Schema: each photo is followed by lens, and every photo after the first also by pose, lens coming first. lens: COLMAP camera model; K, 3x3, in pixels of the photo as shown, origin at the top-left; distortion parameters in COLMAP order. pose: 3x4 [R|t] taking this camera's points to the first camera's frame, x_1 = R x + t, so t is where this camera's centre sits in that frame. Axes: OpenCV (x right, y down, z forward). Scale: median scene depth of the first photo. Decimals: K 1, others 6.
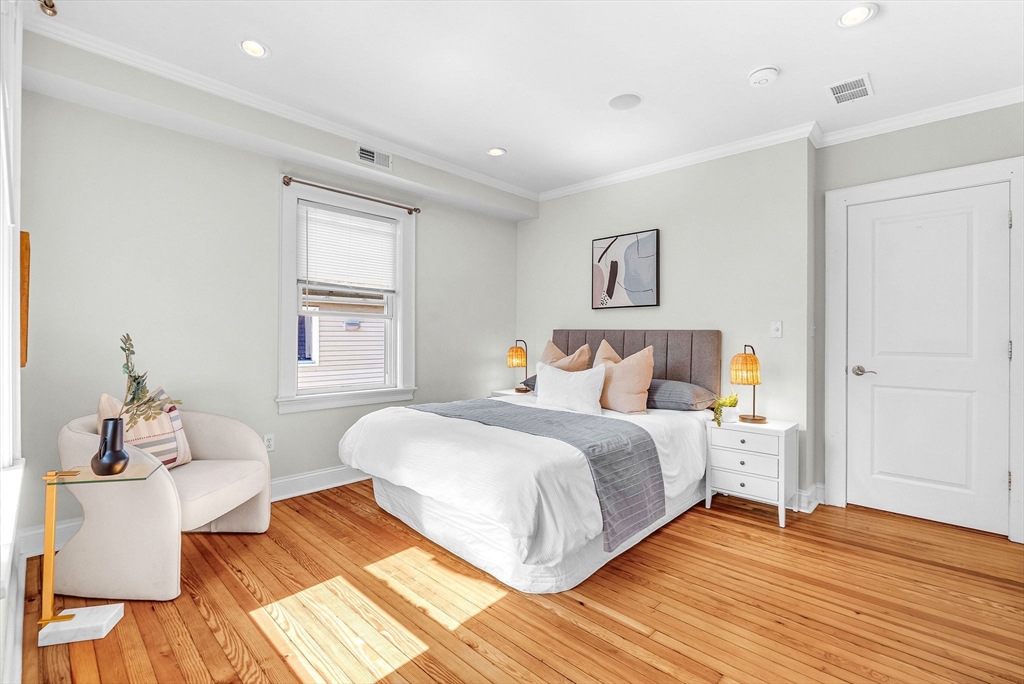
lens RADIAL K [[461.1, 0, 511.4], [0, 461.1, 337.9], [0, 0, 1]] dist [-0.001689, -0.000376]
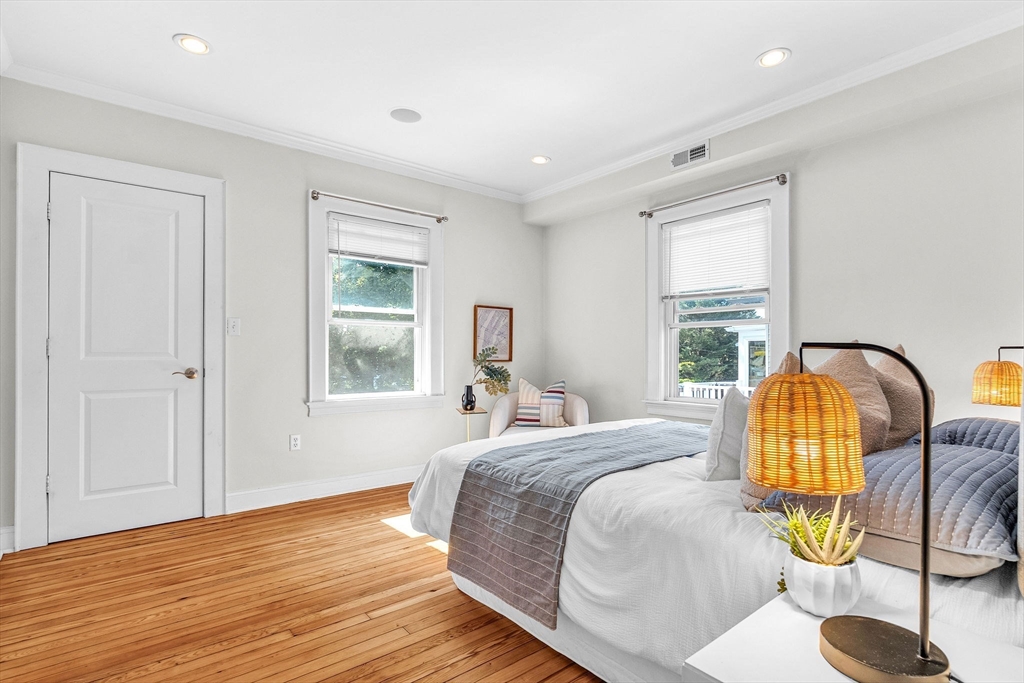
lens RADIAL K [[482.6, 0, 517.0], [0, 482.6, 354.0], [0, 0, 1]] dist [-0.000543, -0.000011]
pose [[-0.116084, -0.008310, -0.993205, 1.057181], [-0.001704, 0.999965, -0.008168, 0.032247], [0.993238, 0.000745, -0.116094, 1.126085]]
